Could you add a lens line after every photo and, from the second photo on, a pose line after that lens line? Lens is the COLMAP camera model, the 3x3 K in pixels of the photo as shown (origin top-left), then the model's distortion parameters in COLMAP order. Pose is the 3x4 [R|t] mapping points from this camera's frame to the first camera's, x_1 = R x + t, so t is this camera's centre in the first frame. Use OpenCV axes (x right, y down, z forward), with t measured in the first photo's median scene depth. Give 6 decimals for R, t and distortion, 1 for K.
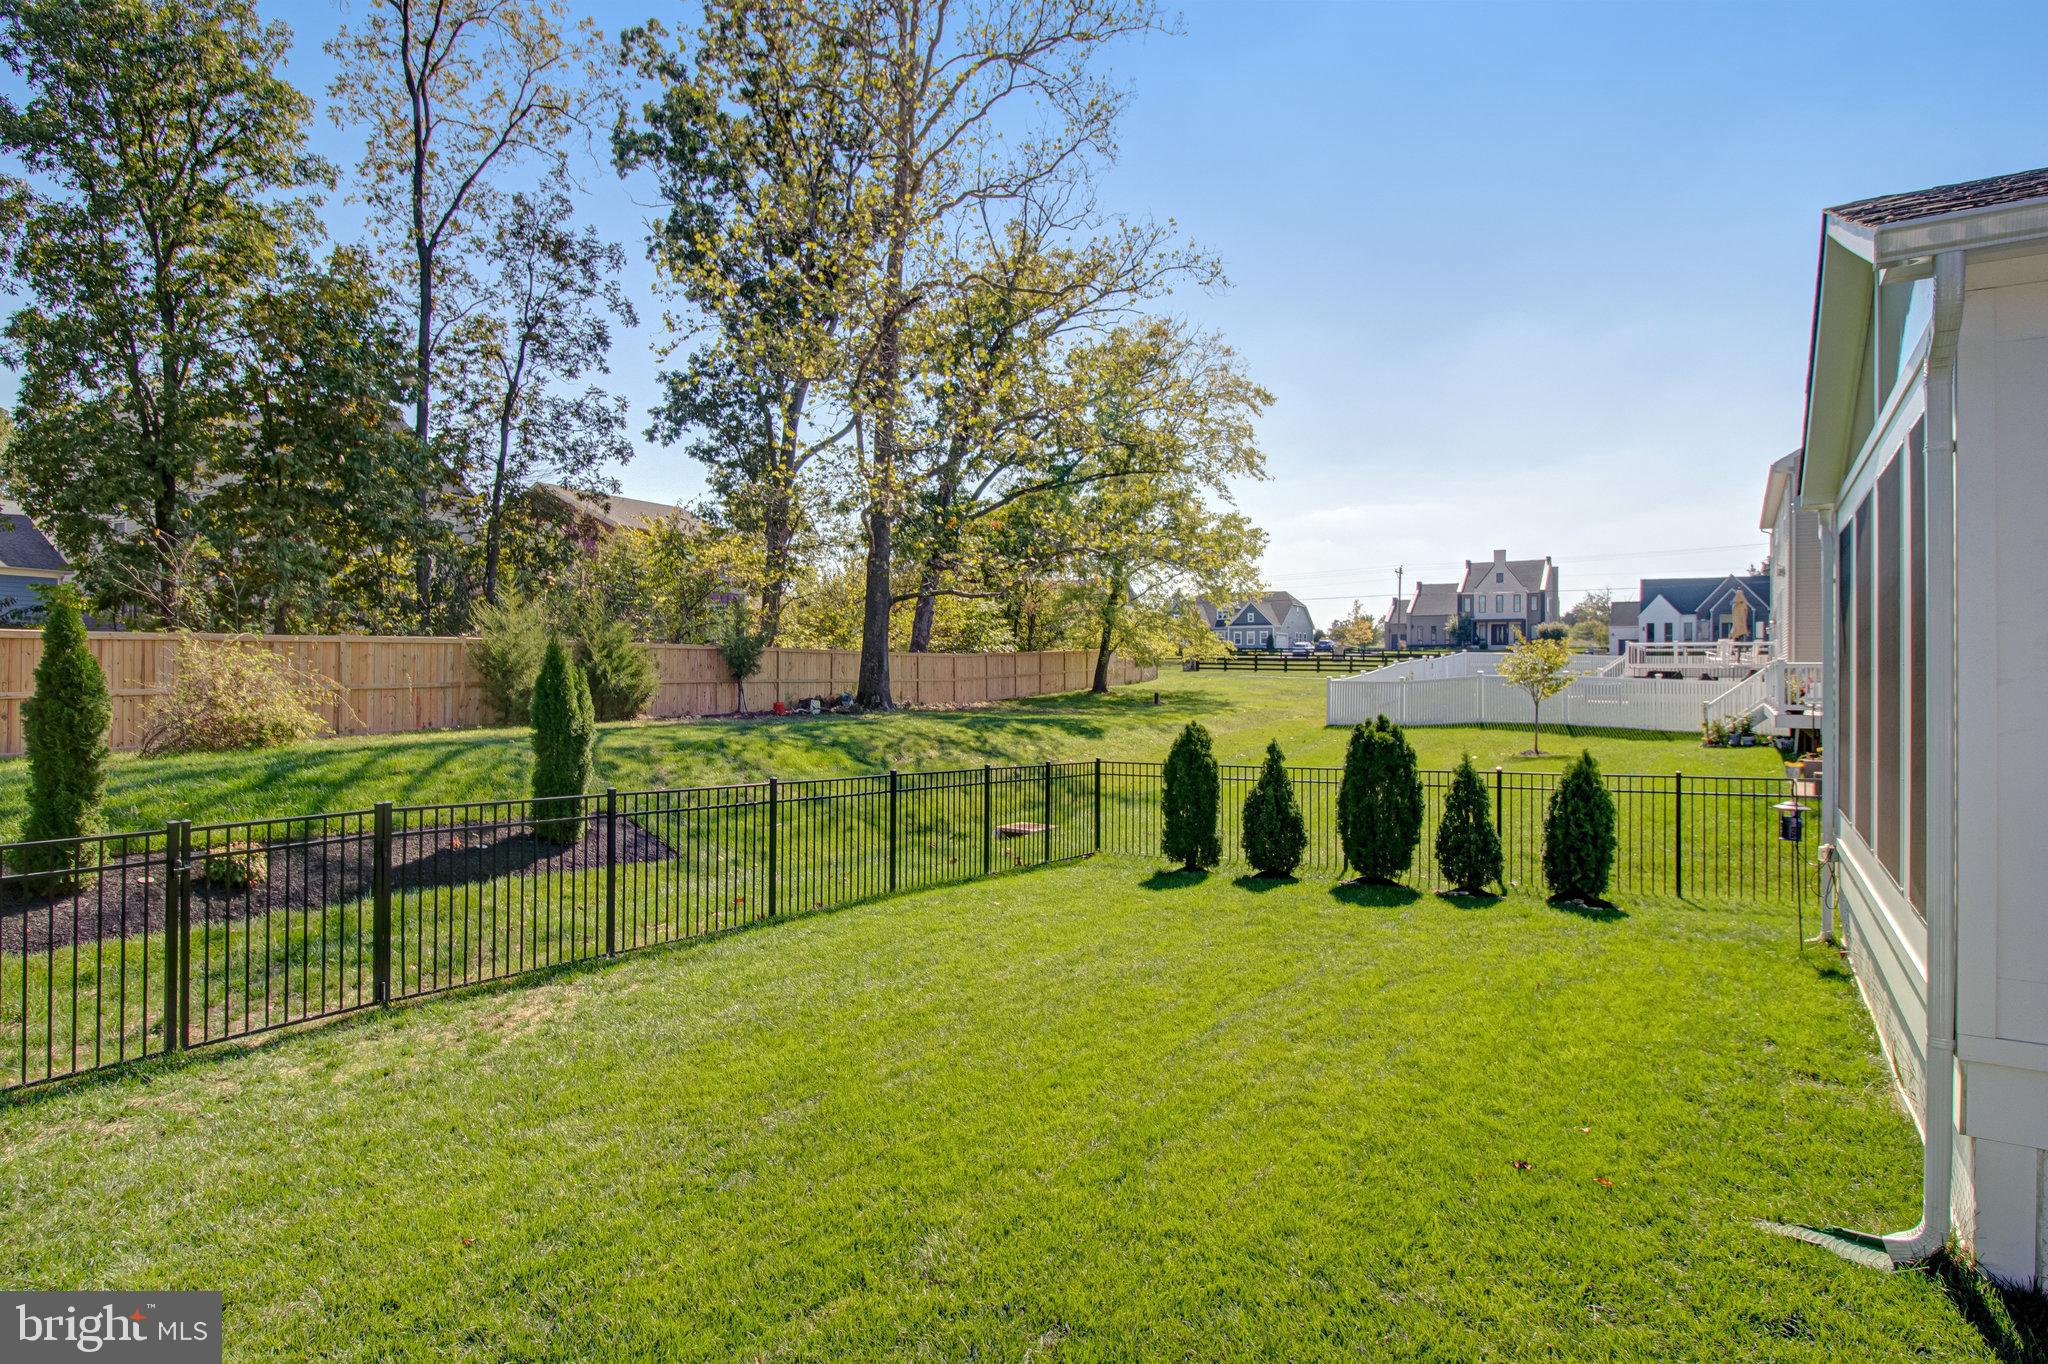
lens RADIAL K [[1088.2, 0, 1014.6], [0, 1088.2, 678.3], [0, 0, 1]] dist [0.002945, -0.011558]
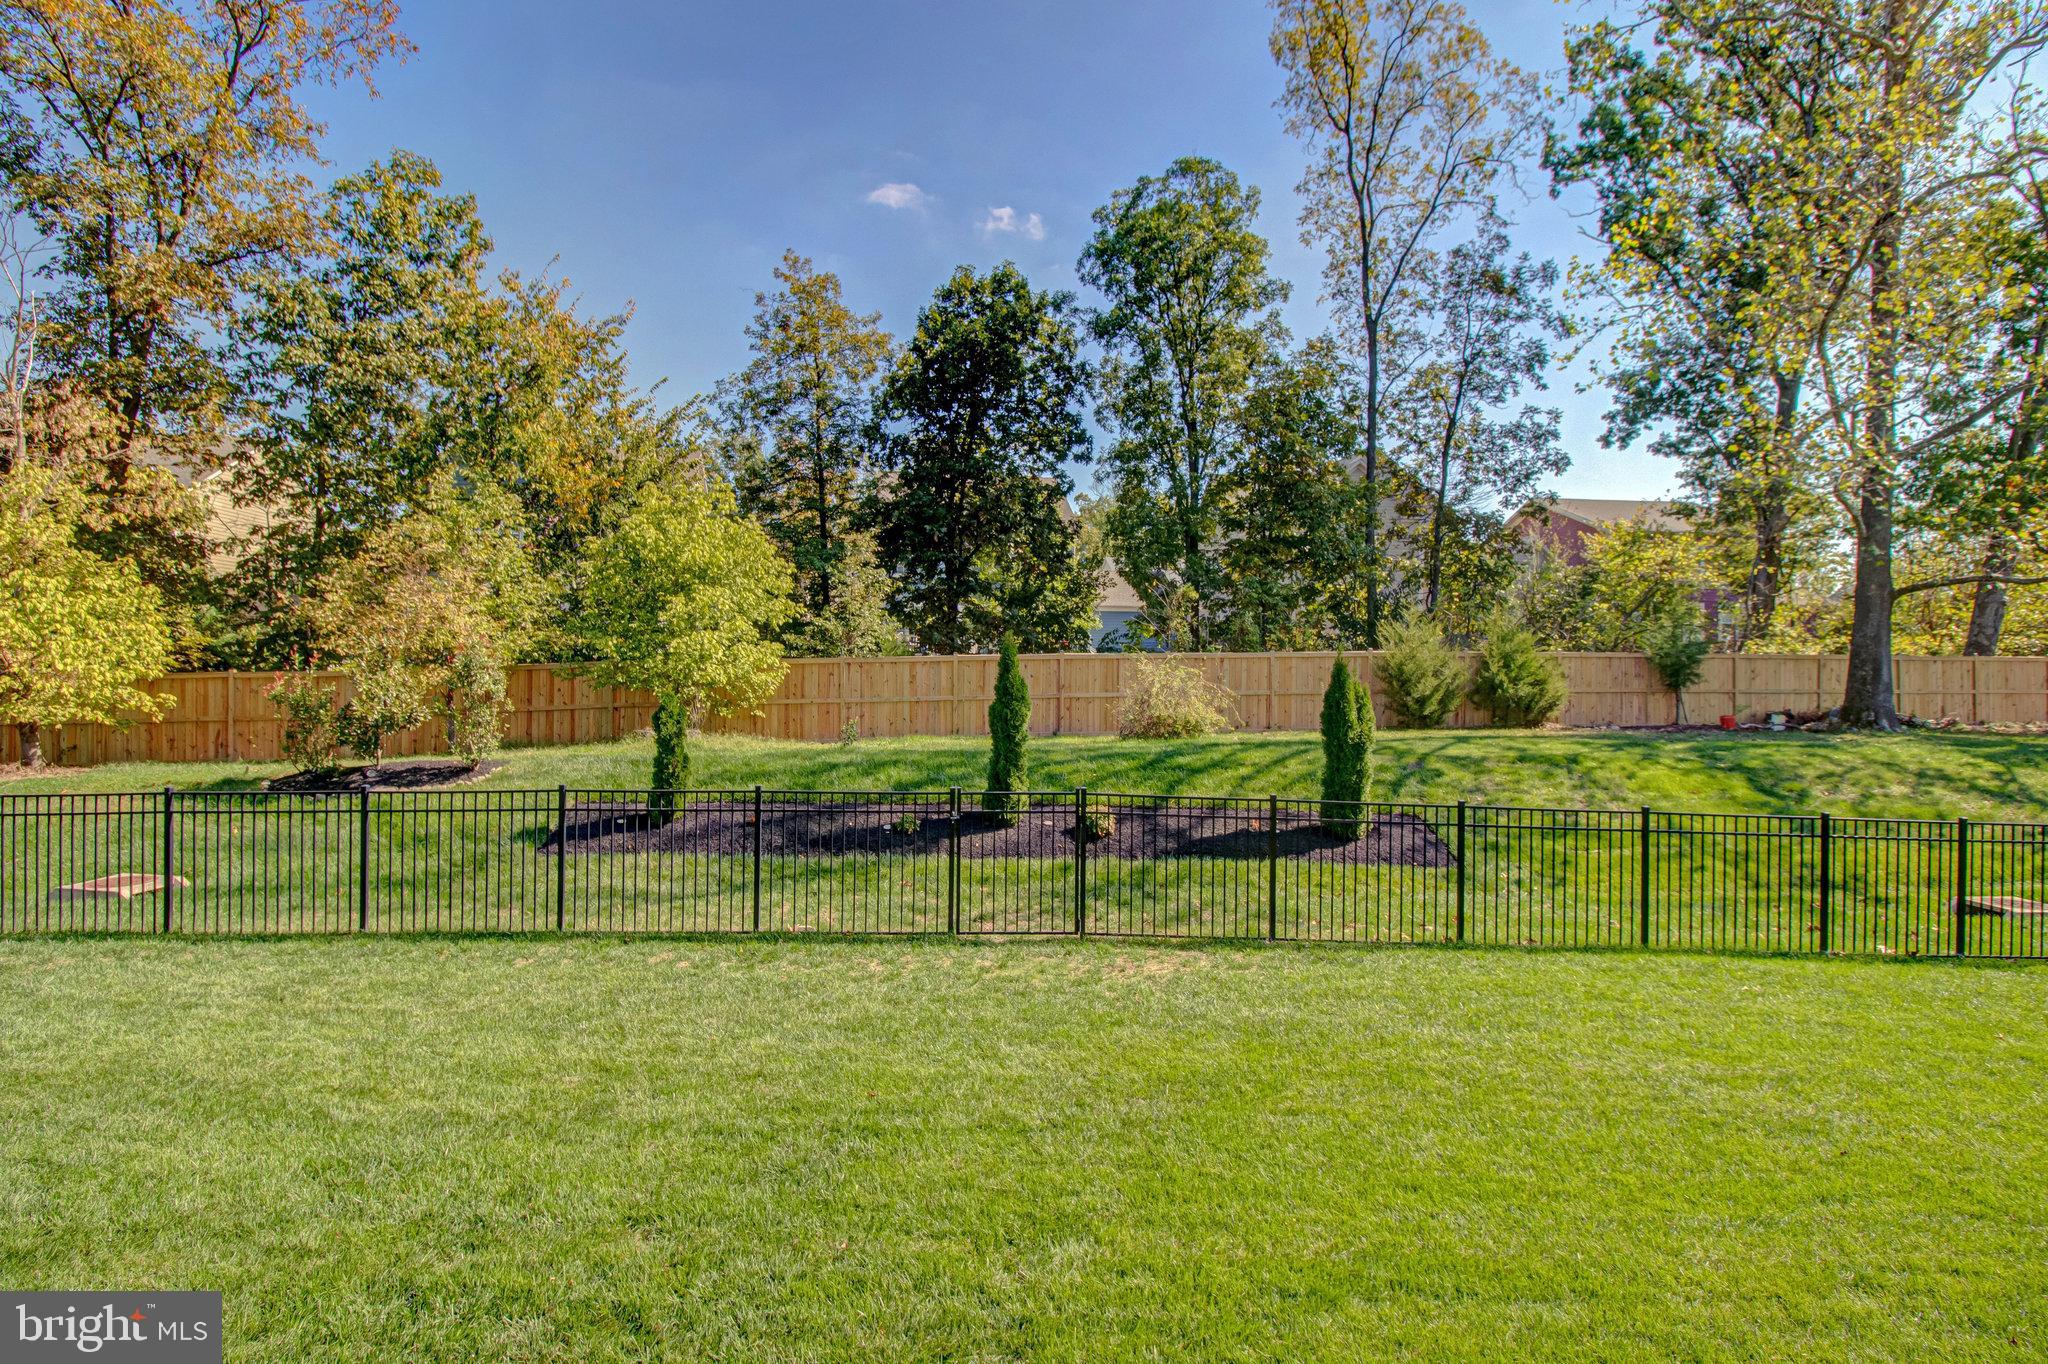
lens RADIAL K [[982.8, 0, 1008.4], [0, 982.8, 674.4], [0, 0, 1]] dist [-0.002696, -0.008653]
pose [[0.576432, 0.004363, -0.817134, 0.100582], [-0.007267, 0.999974, 0.000213, -0.007775], [0.817113, 0.005815, 0.576448, 0.055497]]
